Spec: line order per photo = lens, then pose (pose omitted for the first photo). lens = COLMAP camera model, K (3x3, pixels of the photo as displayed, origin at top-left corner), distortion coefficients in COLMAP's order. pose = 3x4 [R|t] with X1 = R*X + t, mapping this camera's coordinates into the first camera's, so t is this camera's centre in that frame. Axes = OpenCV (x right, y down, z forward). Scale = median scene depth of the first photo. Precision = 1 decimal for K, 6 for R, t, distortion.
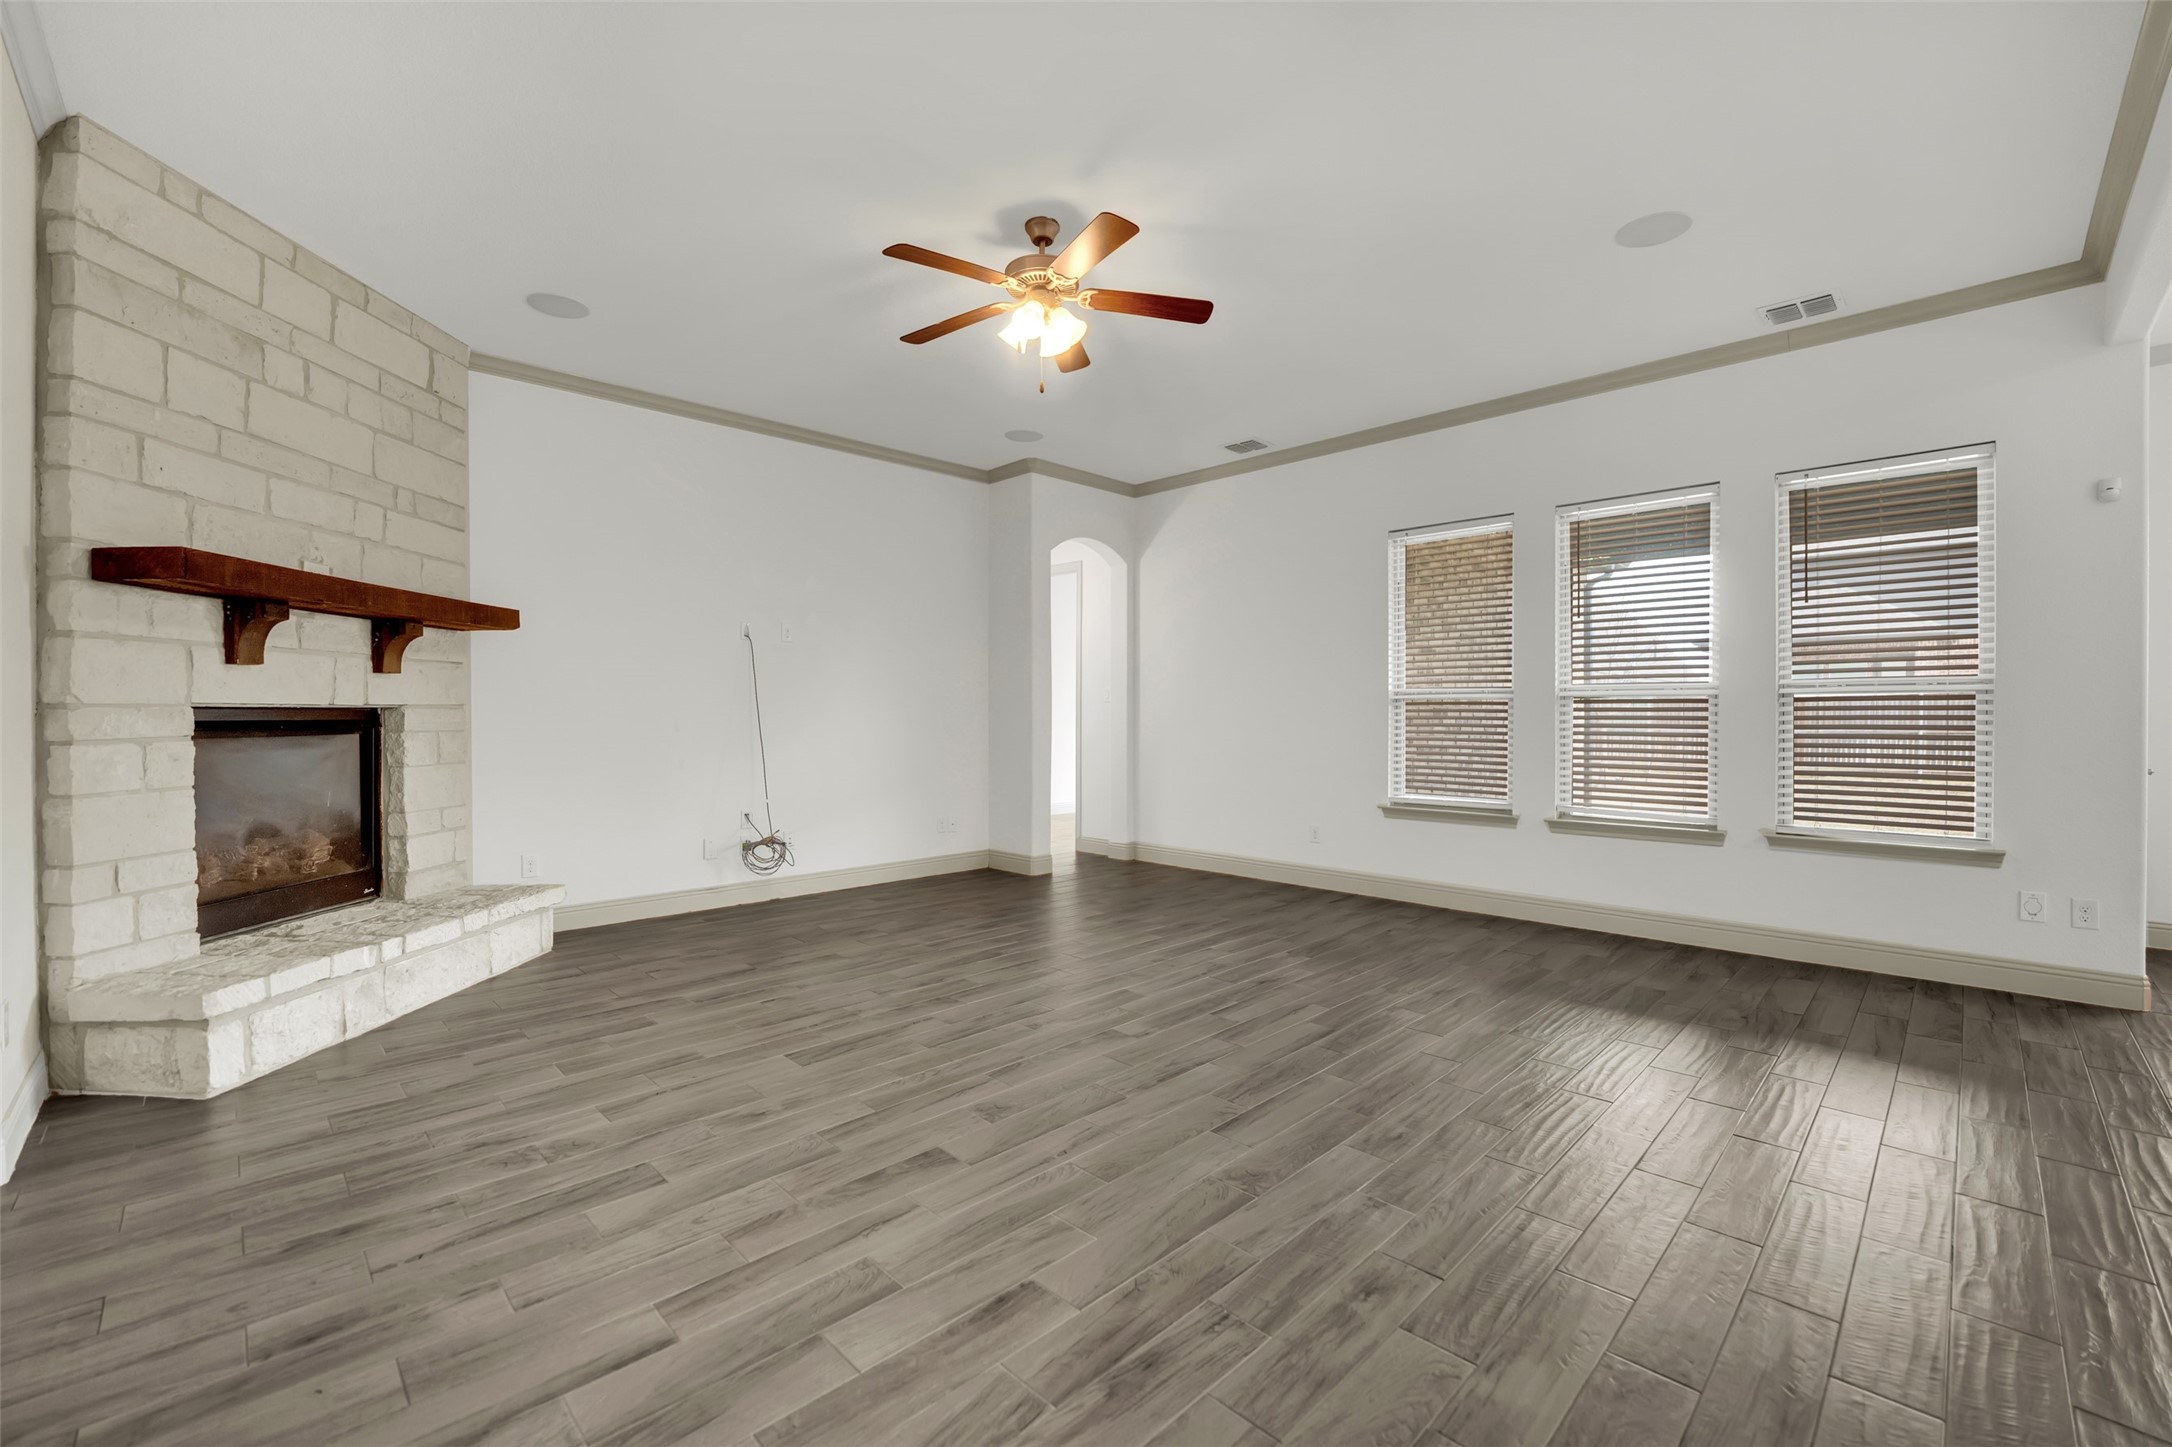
lens RADIAL K [[921.1, 0, 1086.0], [0, 921.1, 723.5], [0, 0, 1]] dist [-0.000967, -0.000154]
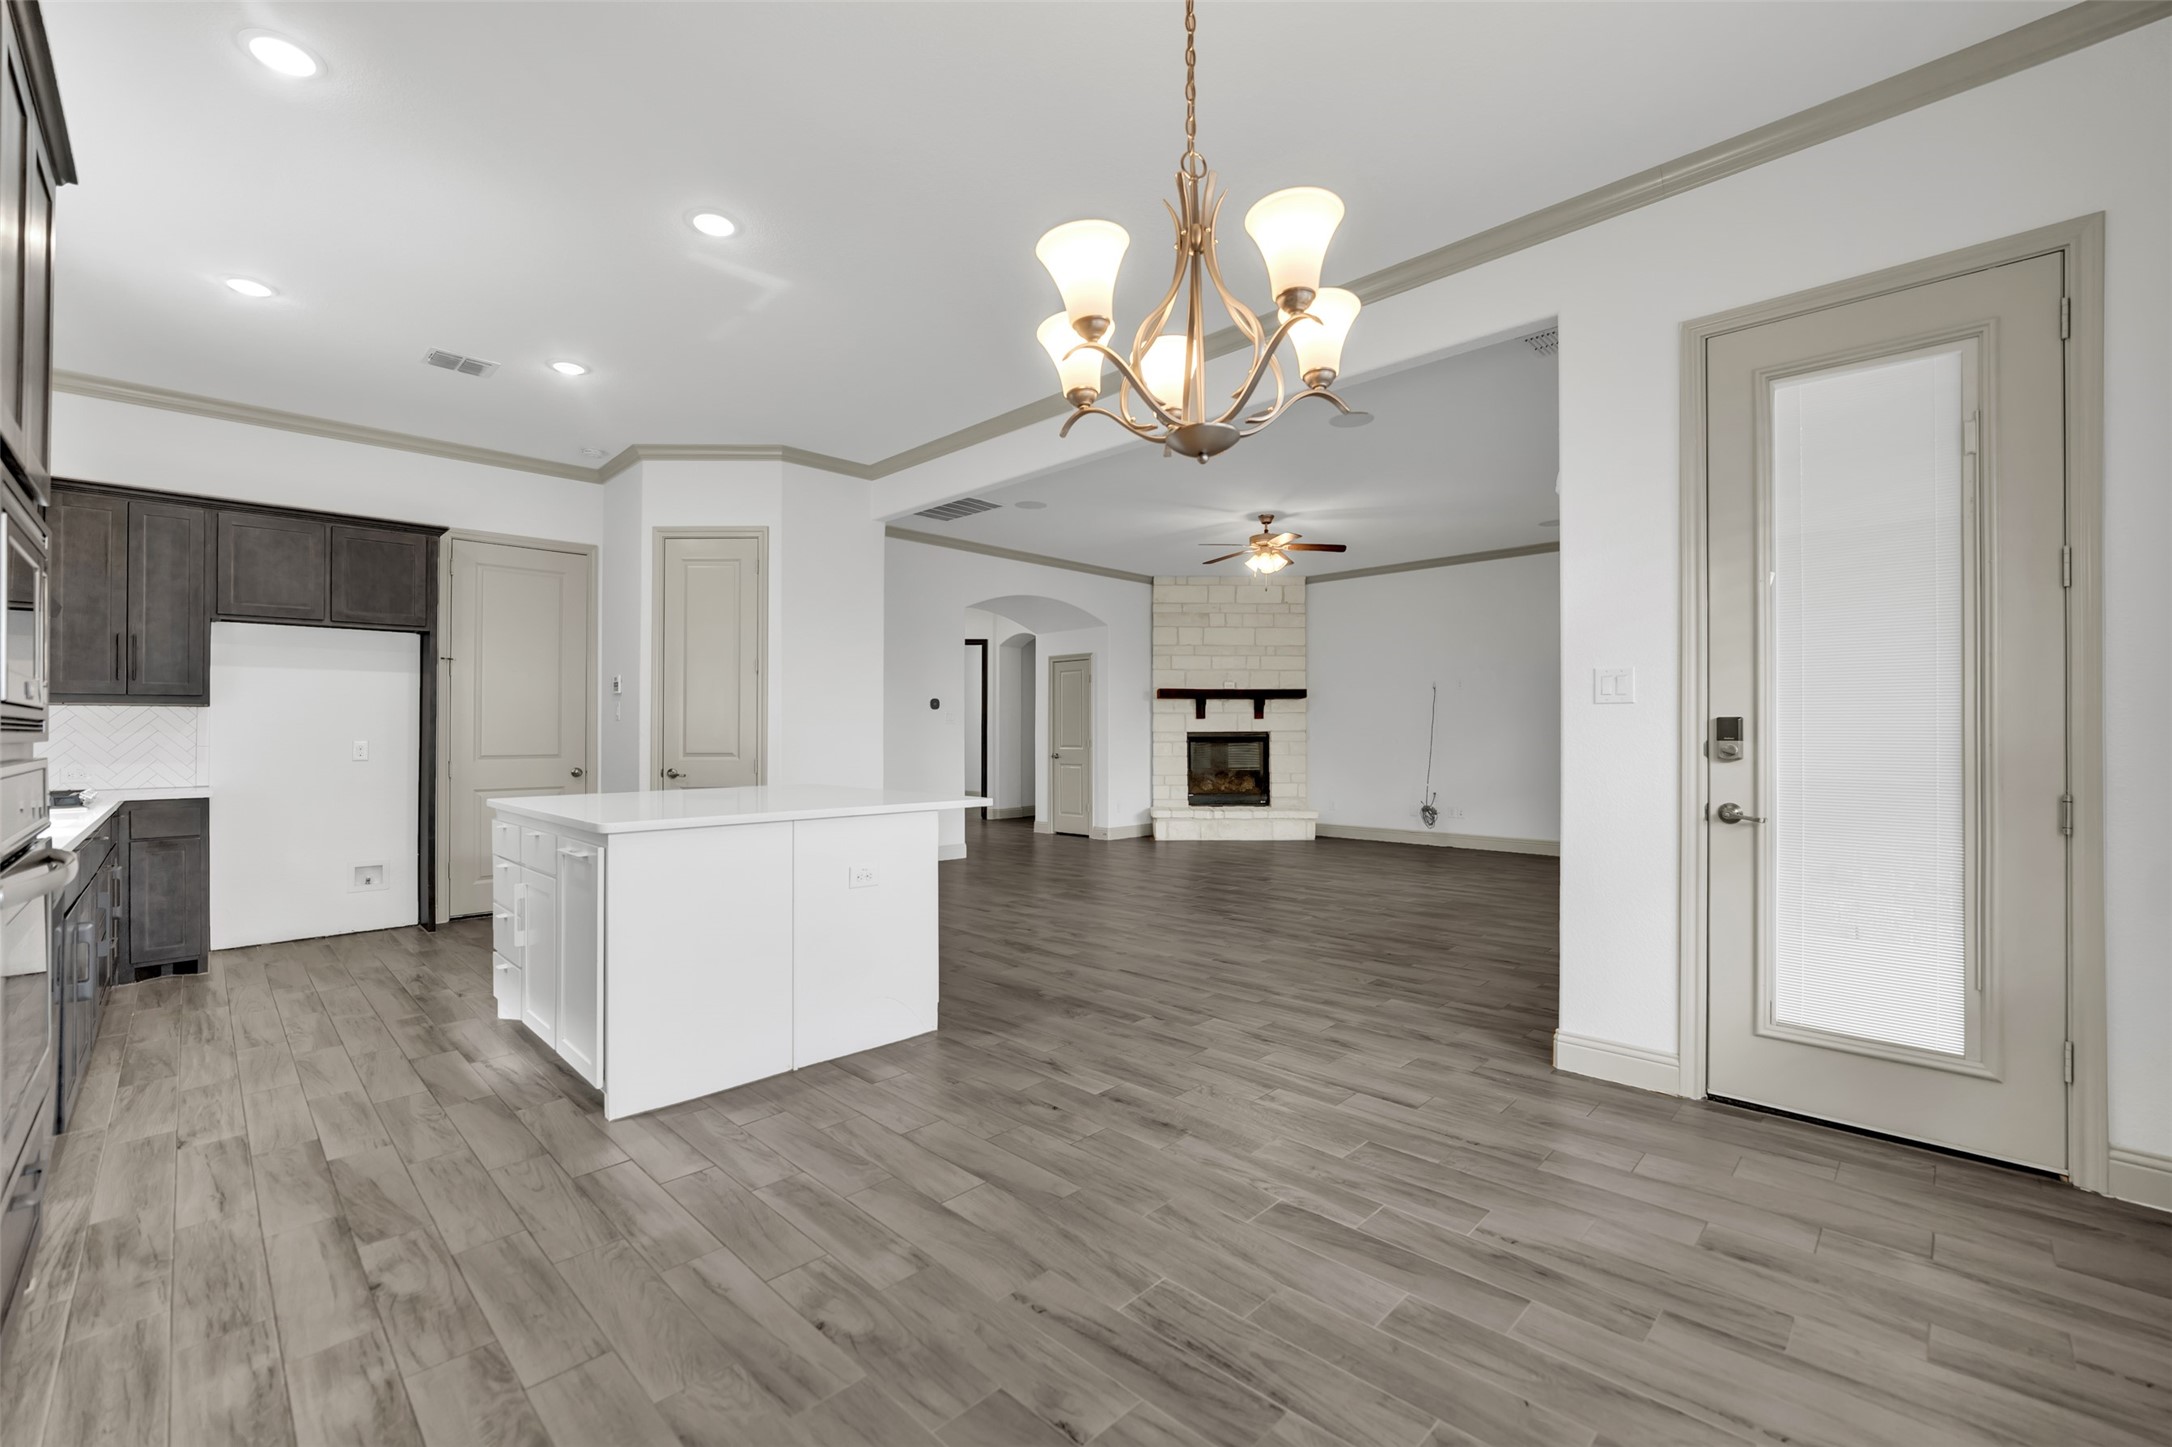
lens RADIAL K [[899.7, 0, 1086.0], [0, 899.7, 723.5], [0, 0, 1]] dist [0.000333, 0.000248]
pose [[0.026939, -0.006337, -0.999617, 1.830626], [-0.009262, 0.999935, -0.006588, -0.019761], [0.999594, 0.009436, 0.026879, 0.440083]]
